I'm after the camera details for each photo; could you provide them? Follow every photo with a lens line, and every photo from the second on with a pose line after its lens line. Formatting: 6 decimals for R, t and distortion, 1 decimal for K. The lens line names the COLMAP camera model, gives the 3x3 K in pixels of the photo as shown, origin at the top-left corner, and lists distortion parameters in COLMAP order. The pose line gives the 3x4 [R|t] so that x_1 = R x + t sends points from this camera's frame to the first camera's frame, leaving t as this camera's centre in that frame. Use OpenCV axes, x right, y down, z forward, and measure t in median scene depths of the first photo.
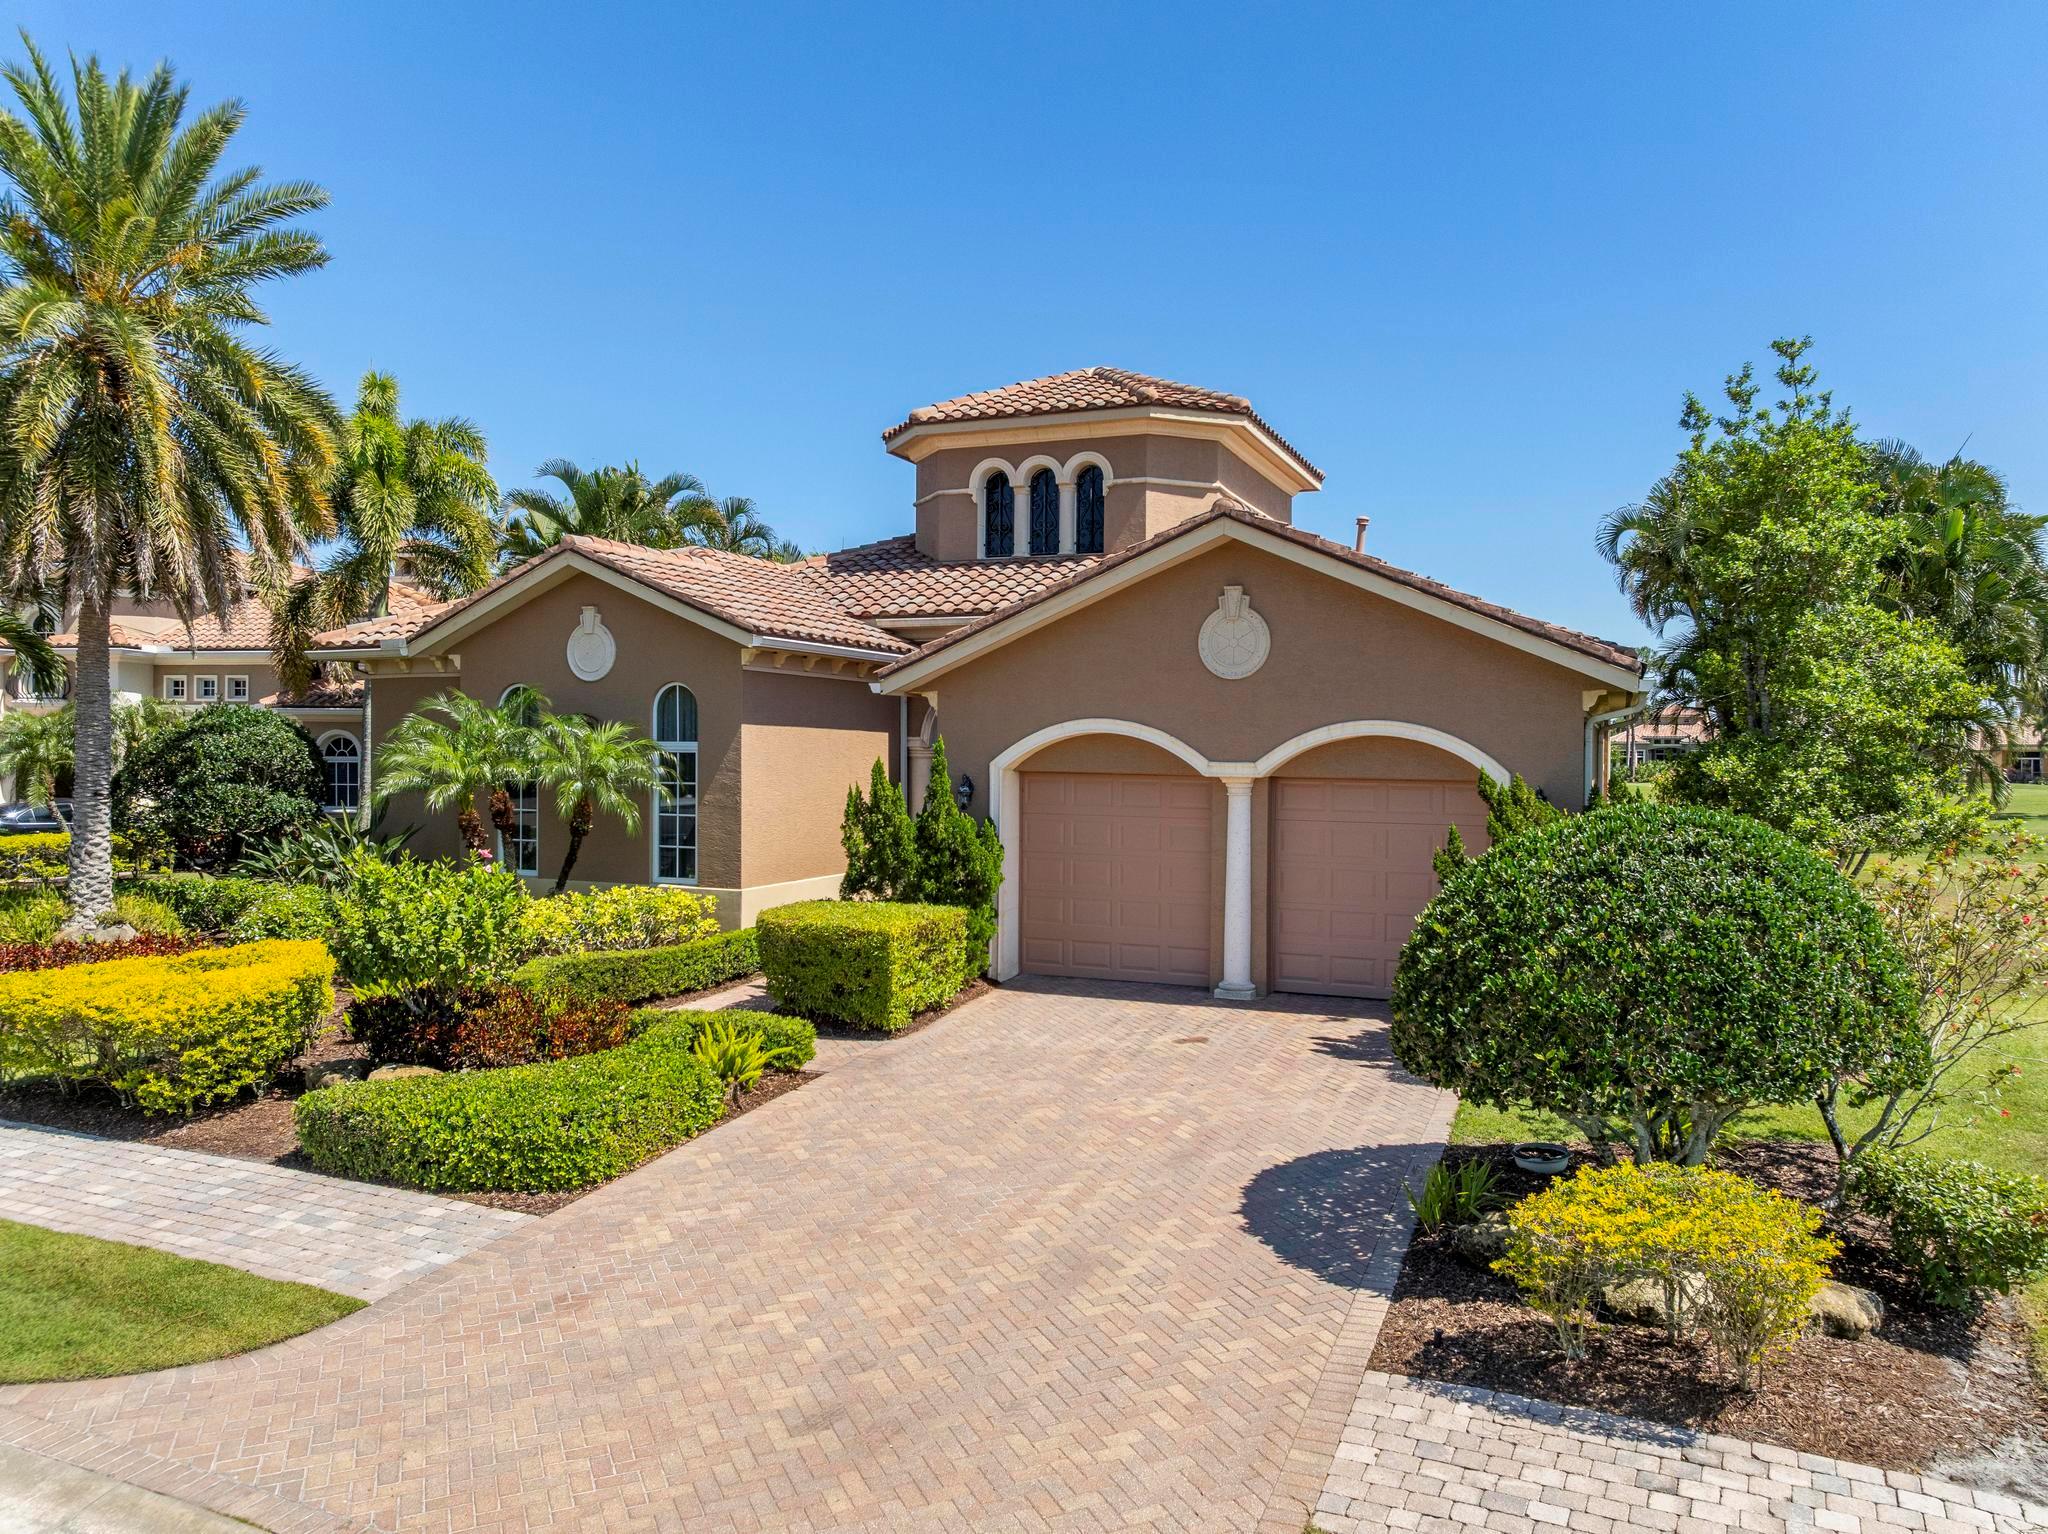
lens RADIAL K [[1443.6, 0, 1024.0], [0, 1443.6, 767.0], [0, 0, 1]] dist [-0.058543, 0.032279]
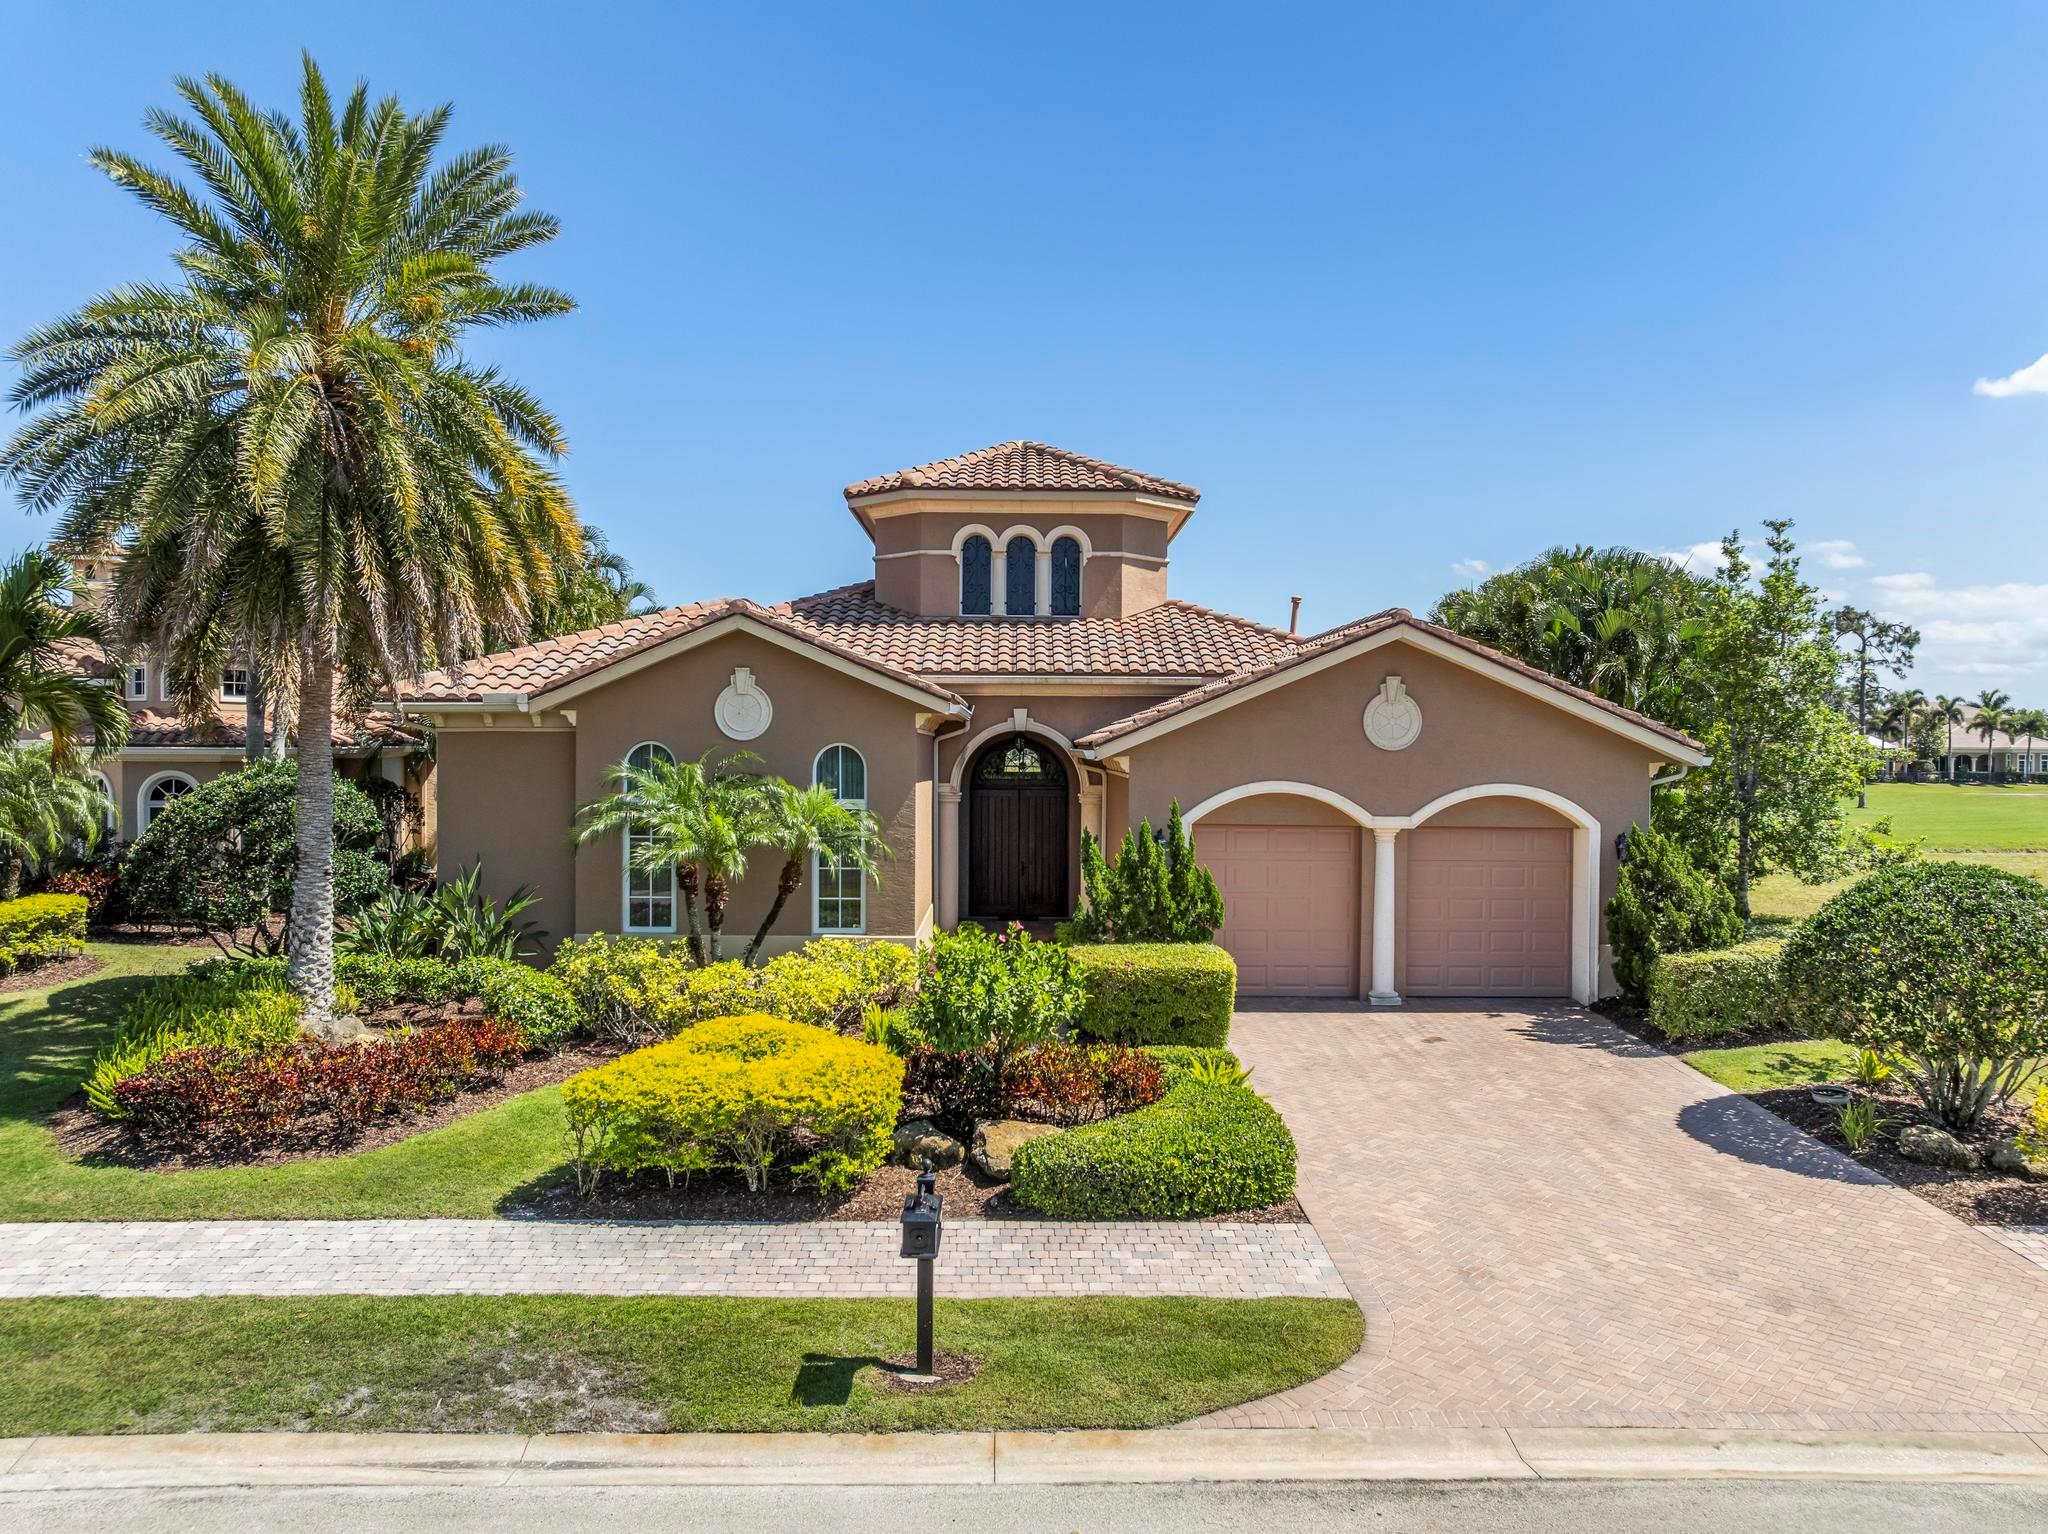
lens RADIAL K [[1443.6, 0, 1024.0], [0, 1443.6, 767.0], [0, 0, 1]] dist [-0.058543, 0.032279]
pose [[0.921193, -0.008231, 0.389020, -0.642824], [0.007067, 0.999965, 0.004423, -0.054715], [-0.389043, -0.001325, 0.921219, -0.030462]]
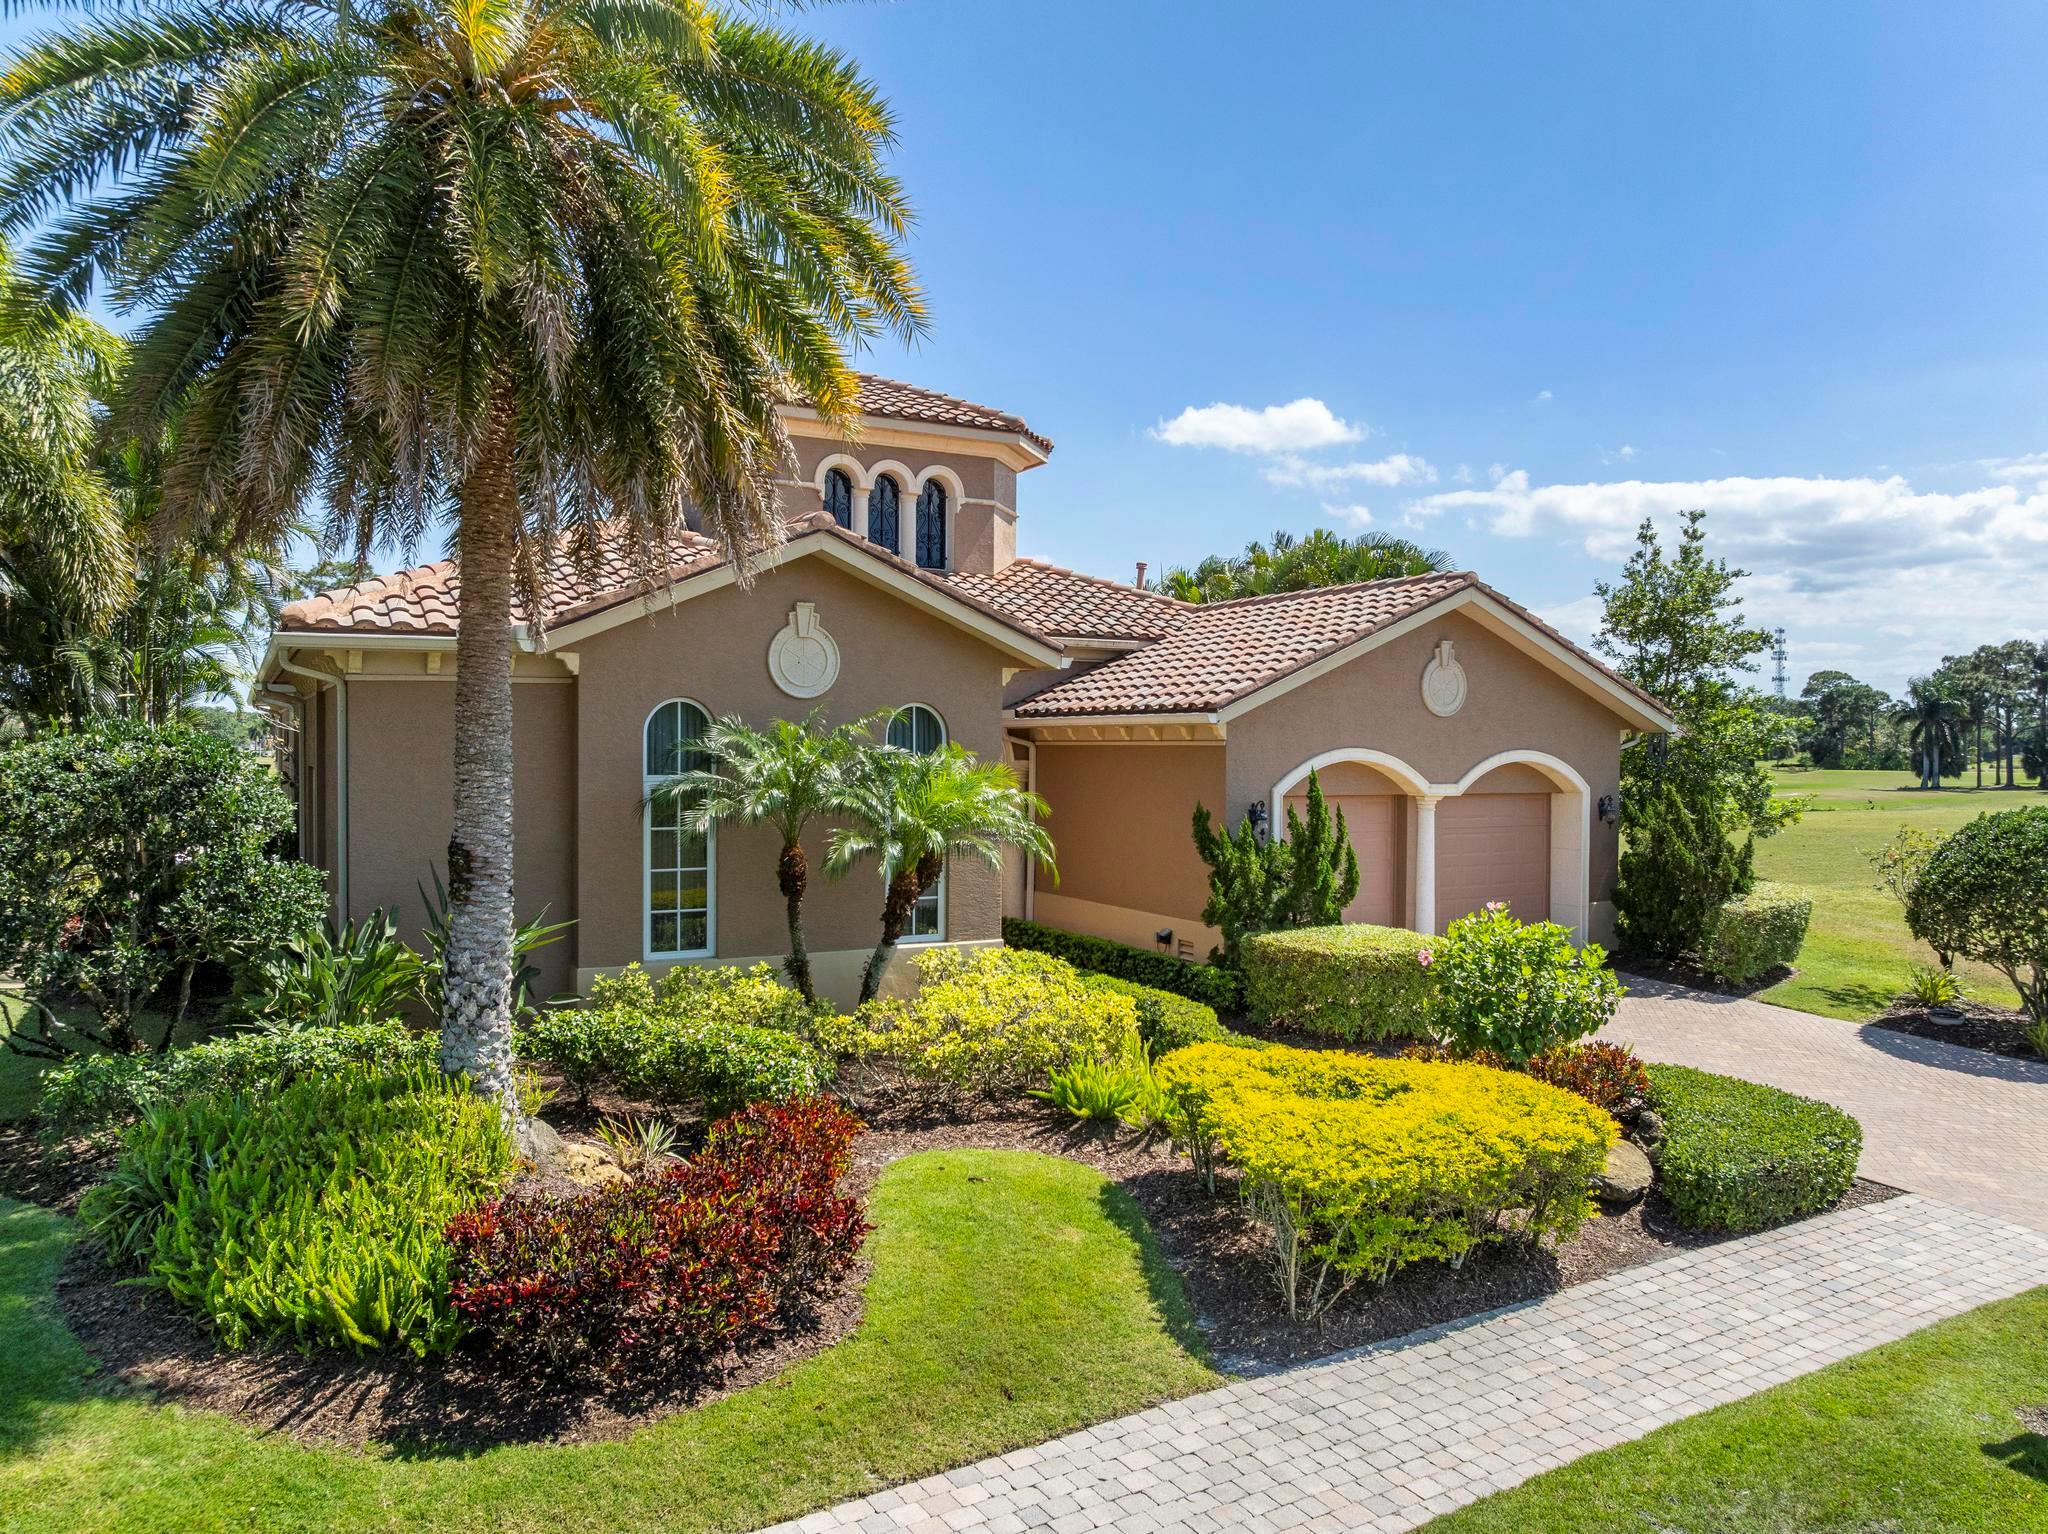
lens RADIAL K [[1443.6, 0, 1024.0], [0, 1443.6, 767.0], [0, 0, 1]] dist [-0.058543, 0.032279]
pose [[0.623071, -0.018119, 0.781955, -1.046106], [0.013141, 0.999833, 0.012697, -0.038020], [-0.782055, 0.002365, 0.623205, 0.519435]]
